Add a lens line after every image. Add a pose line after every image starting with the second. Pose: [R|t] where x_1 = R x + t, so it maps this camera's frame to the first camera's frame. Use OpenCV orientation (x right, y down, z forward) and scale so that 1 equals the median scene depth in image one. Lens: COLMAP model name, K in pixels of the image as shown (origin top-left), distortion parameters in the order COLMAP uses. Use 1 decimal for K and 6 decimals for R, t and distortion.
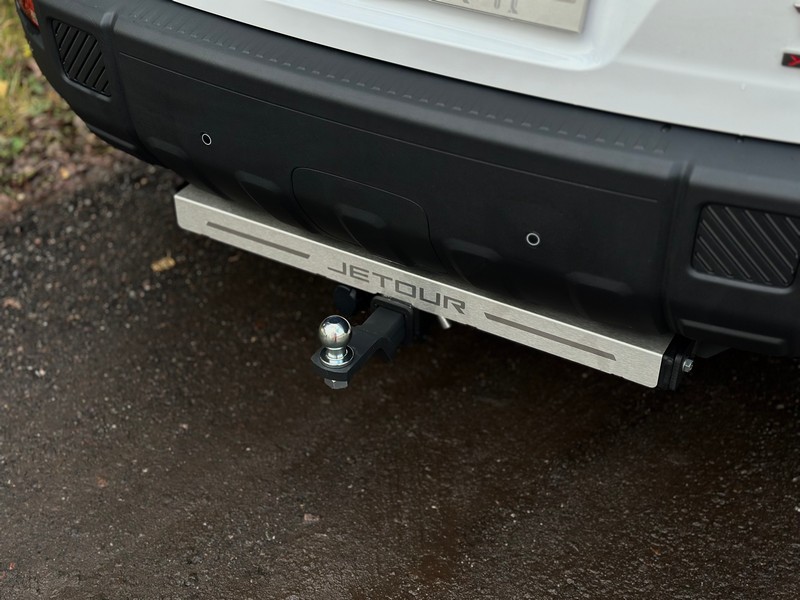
lens RADIAL K [[1125.4, 0, 384.4], [0, 1125.4, 321.9], [0, 0, 1]] dist [0.116792, 0.000000]
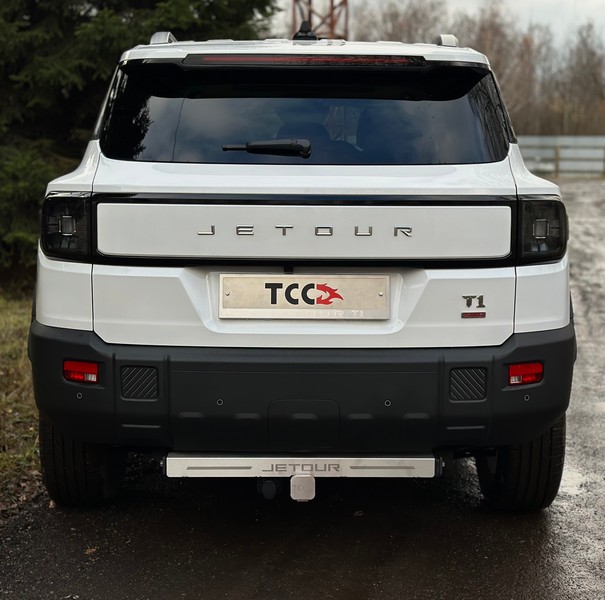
lens RADIAL K [[1145.2, 0, 303.4], [0, 1145.2, 298.9], [0, 0, 1]] dist [0.129292, 0.000000]
pose [[0.860600, -0.056895, 0.506093, -1.006302], [0.304455, 0.854093, -0.421702, 0.575349], [-0.408258, 0.516999, 0.752355, -0.716515]]
